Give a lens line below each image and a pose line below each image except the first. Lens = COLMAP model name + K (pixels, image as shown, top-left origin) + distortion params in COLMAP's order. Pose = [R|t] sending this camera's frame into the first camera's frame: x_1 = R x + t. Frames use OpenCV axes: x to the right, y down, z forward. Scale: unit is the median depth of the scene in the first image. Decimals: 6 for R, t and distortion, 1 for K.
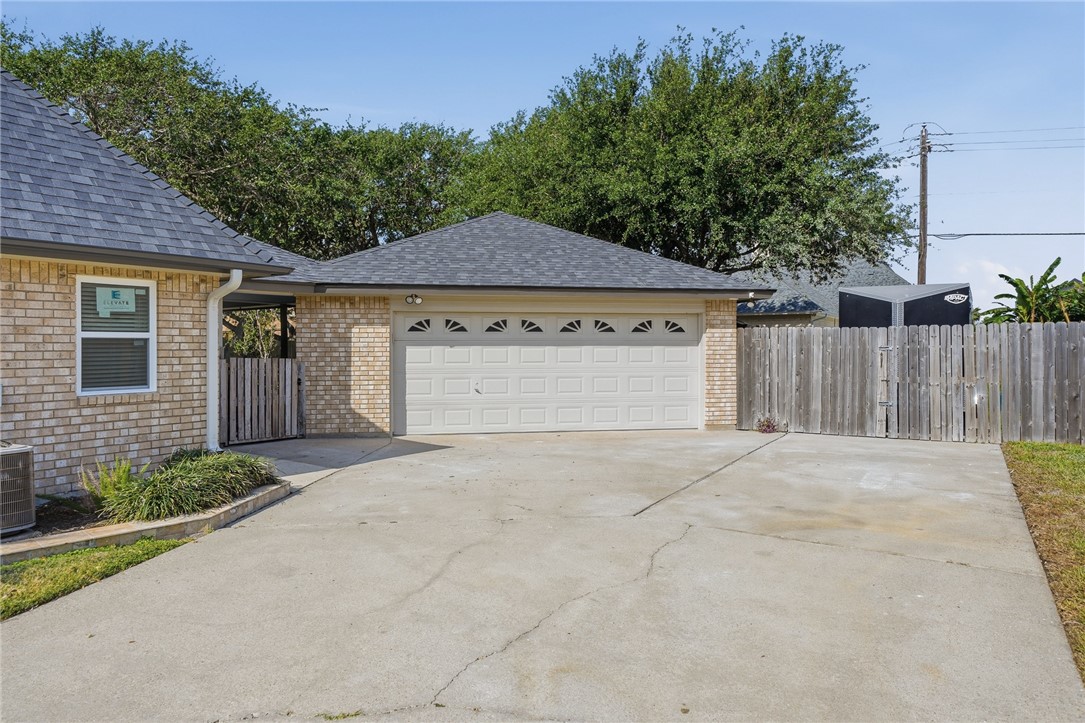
lens RADIAL K [[585.4, 0, 543.3], [0, 585.4, 355.5], [0, 0, 1]] dist [-0.005399, -0.000519]
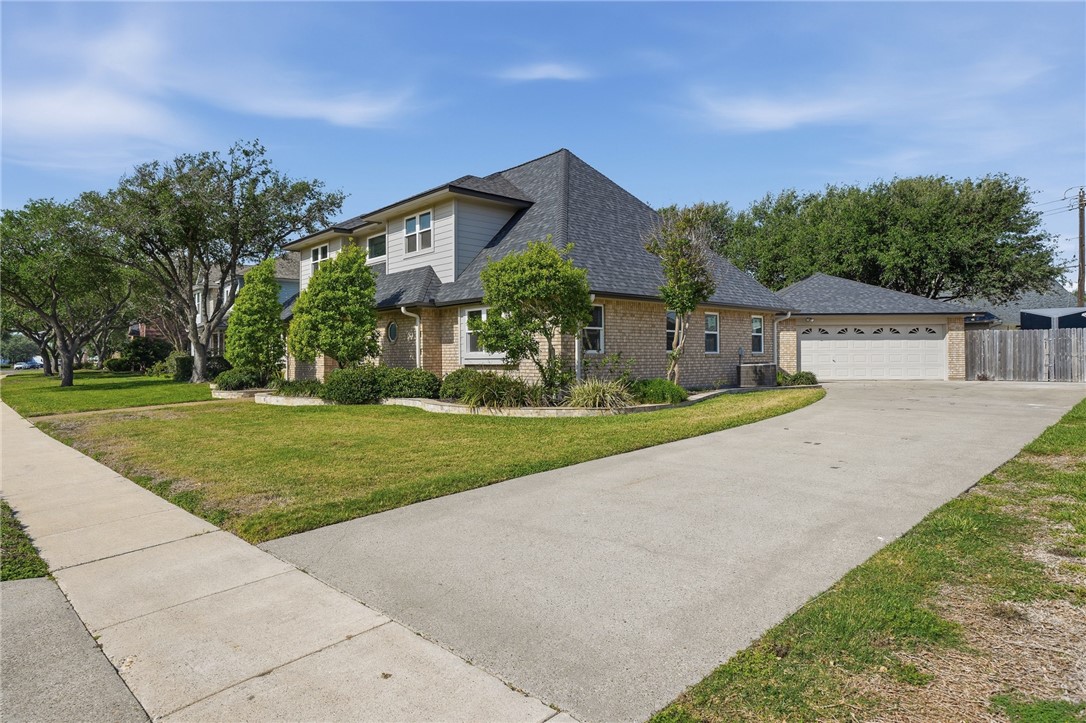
lens RADIAL K [[577.7, 0, 543.4], [0, 577.7, 356.7], [0, 0, 1]] dist [0.001299, 0.000819]
pose [[0.980537, -0.001270, -0.196332, -0.742922], [-0.001605, 0.999894, -0.014485, 0.077907], [0.196330, 0.014518, 0.980430, -1.320532]]
